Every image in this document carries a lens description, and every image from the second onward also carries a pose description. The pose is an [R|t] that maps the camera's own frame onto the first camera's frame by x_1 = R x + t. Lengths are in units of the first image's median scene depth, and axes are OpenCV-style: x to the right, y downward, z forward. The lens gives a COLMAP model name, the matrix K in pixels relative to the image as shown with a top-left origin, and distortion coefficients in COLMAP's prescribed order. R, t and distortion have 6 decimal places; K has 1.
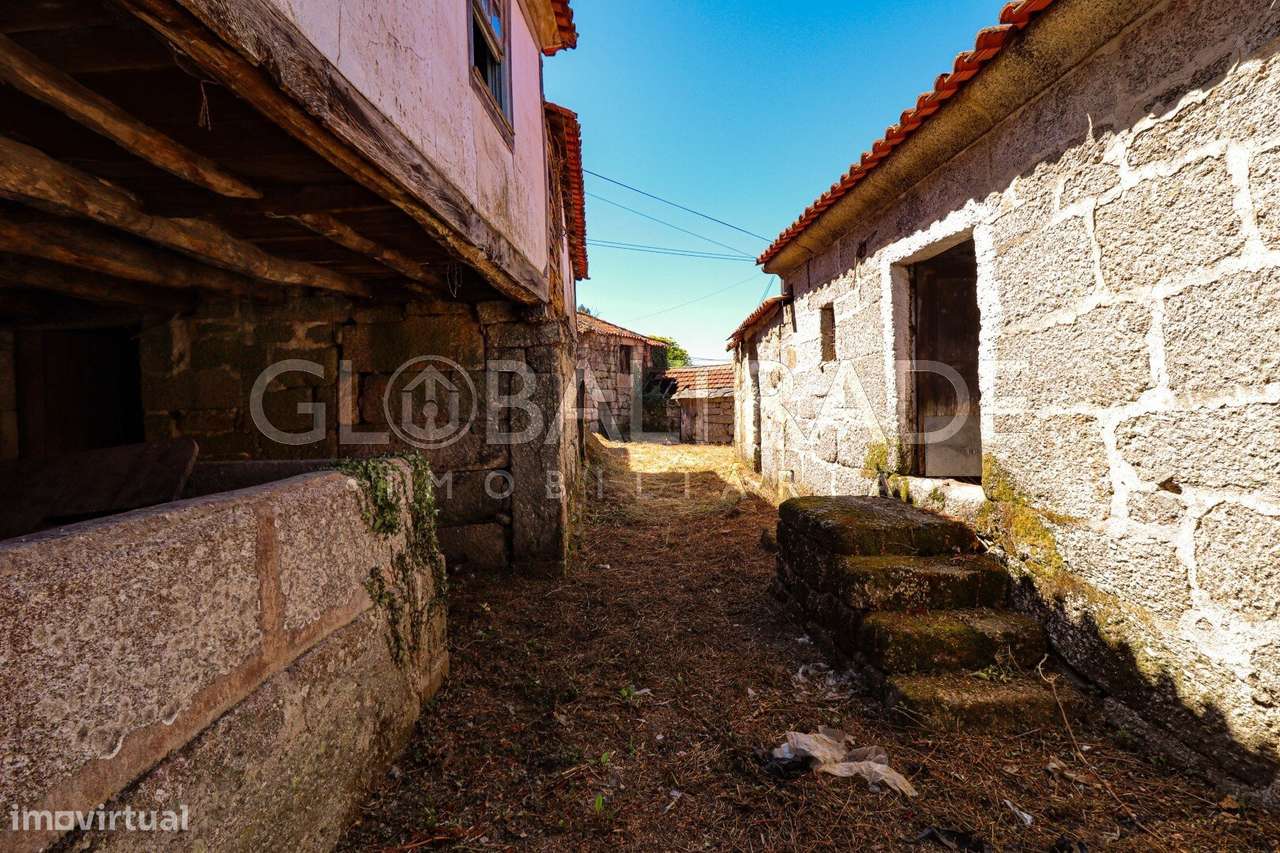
lens RADIAL K [[597.2, 0, 654.2], [0, 597.2, 424.3], [0, 0, 1]] dist [0.003053, -0.014149]
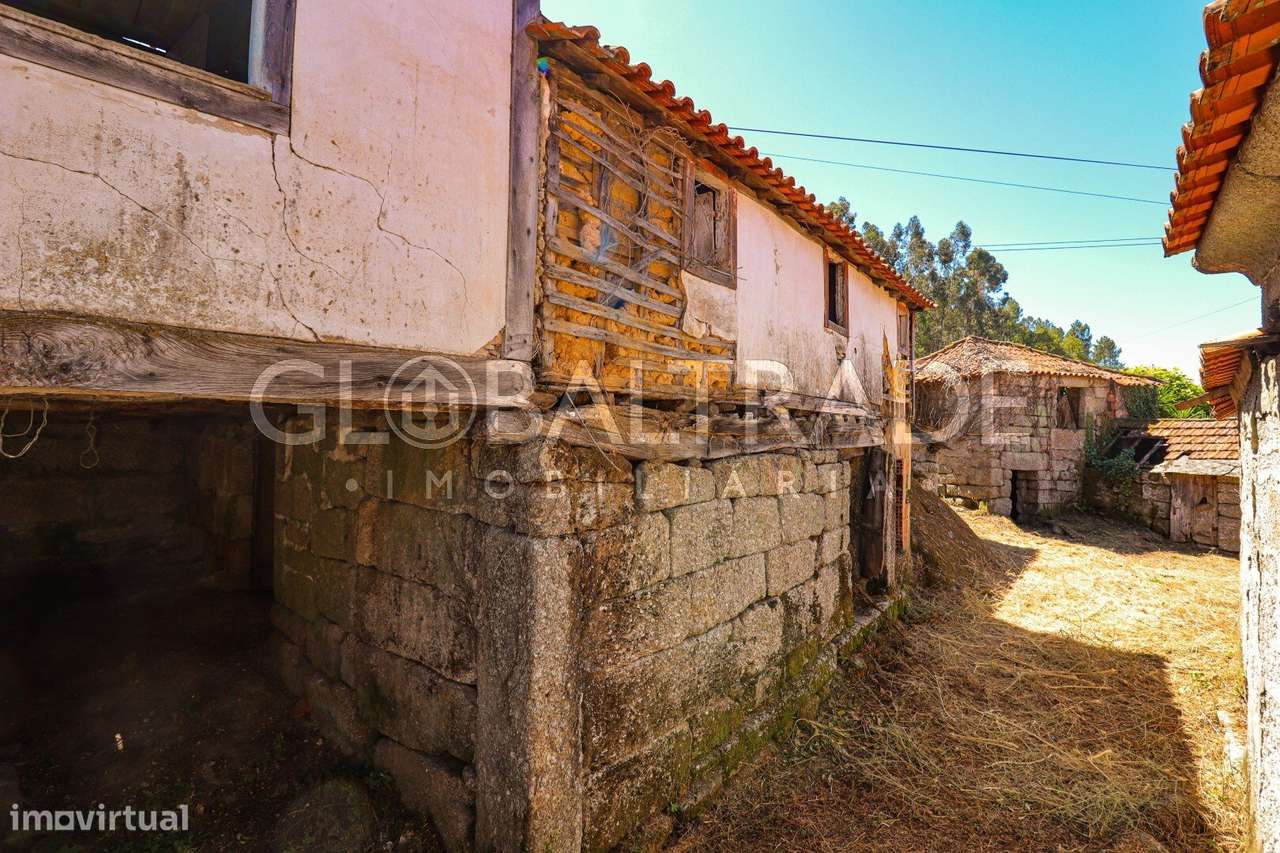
lens RADIAL K [[597.2, 0, 654.2], [0, 597.2, 424.3], [0, 0, 1]] dist [0.003053, -0.014149]
pose [[0.734021, 0.024376, -0.678689, 0.067272], [-0.056503, 0.998083, -0.025262, -0.047088], [0.676772, 0.056891, 0.733991, 0.184463]]
